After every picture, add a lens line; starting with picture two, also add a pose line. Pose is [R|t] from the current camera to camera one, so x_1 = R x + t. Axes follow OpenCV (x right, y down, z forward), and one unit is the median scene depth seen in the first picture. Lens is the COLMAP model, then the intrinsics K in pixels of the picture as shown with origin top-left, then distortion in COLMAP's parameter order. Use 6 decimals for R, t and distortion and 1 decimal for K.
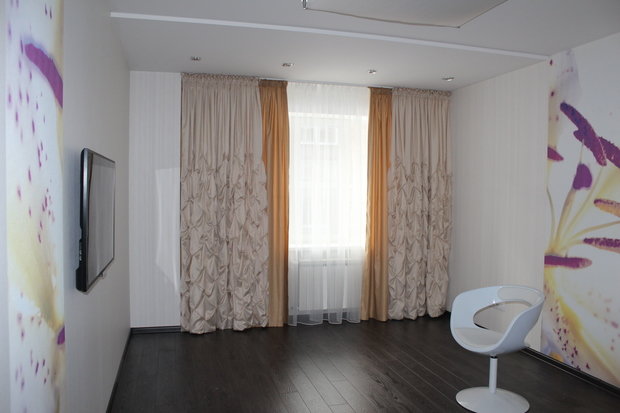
lens RADIAL K [[516.0, 0, 310.1], [0, 516.0, 205.1], [0, 0, 1]] dist [-0.109876, 0.024741]
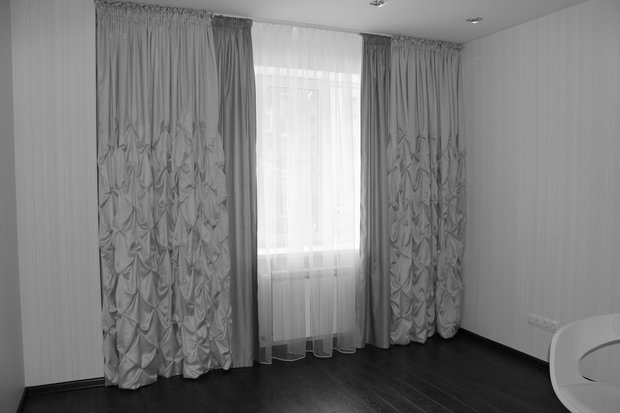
lens RADIAL K [[516.0, 0, 310.3], [0, 516.0, 205.0], [0, 0, 1]] dist [-0.109876, 0.024741]
pose [[0.990841, -0.021483, 0.133317, -0.063527], [0.018435, 0.999541, 0.024057, -0.002778], [-0.133772, -0.021379, 0.990781, 0.291505]]
